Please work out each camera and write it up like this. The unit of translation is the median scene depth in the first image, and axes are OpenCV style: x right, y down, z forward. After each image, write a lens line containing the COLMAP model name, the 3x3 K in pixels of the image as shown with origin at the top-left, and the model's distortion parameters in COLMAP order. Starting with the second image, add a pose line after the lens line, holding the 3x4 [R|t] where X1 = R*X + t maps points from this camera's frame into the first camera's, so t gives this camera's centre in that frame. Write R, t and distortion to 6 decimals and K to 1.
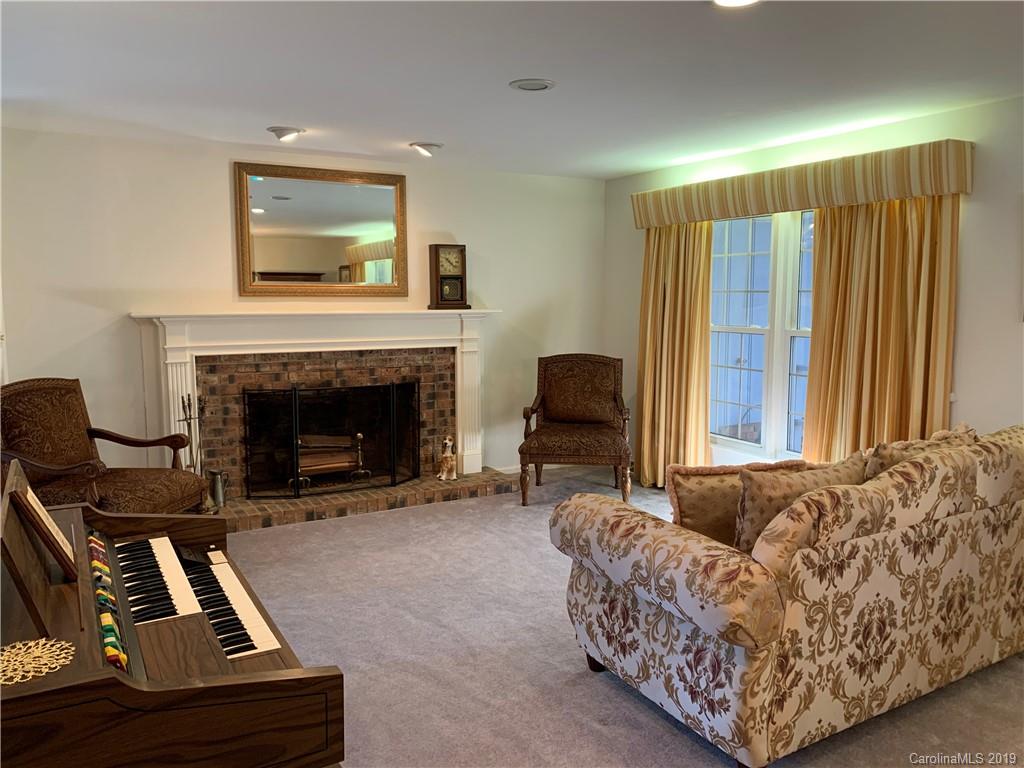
lens RADIAL K [[785.4, 0, 512.0], [0, 785.4, 384.0], [0, 0, 1]] dist [0.029198, -0.007614]
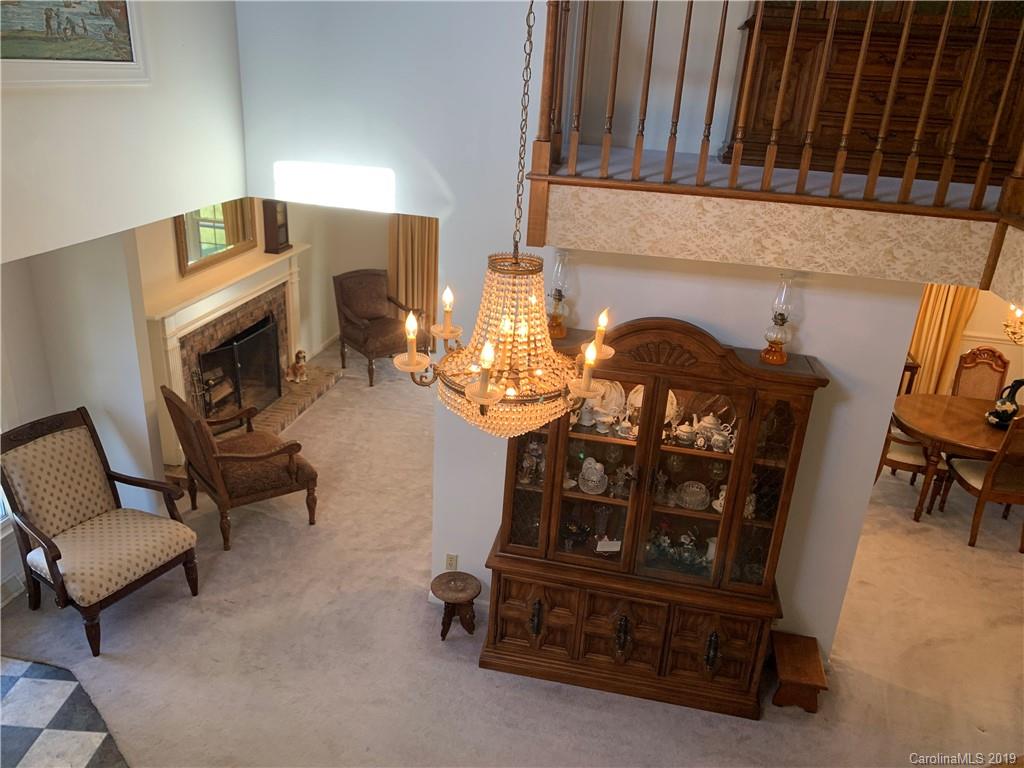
lens RADIAL K [[785.4, 0, 512.0], [0, 785.4, 384.0], [0, 0, 1]] dist [0.029198, -0.007614]
pose [[0.652533, -0.249803, 0.715402, -0.834461], [0.030964, 0.952102, 0.304210, -0.278809], [-0.757128, -0.176355, 0.629012, -0.112037]]
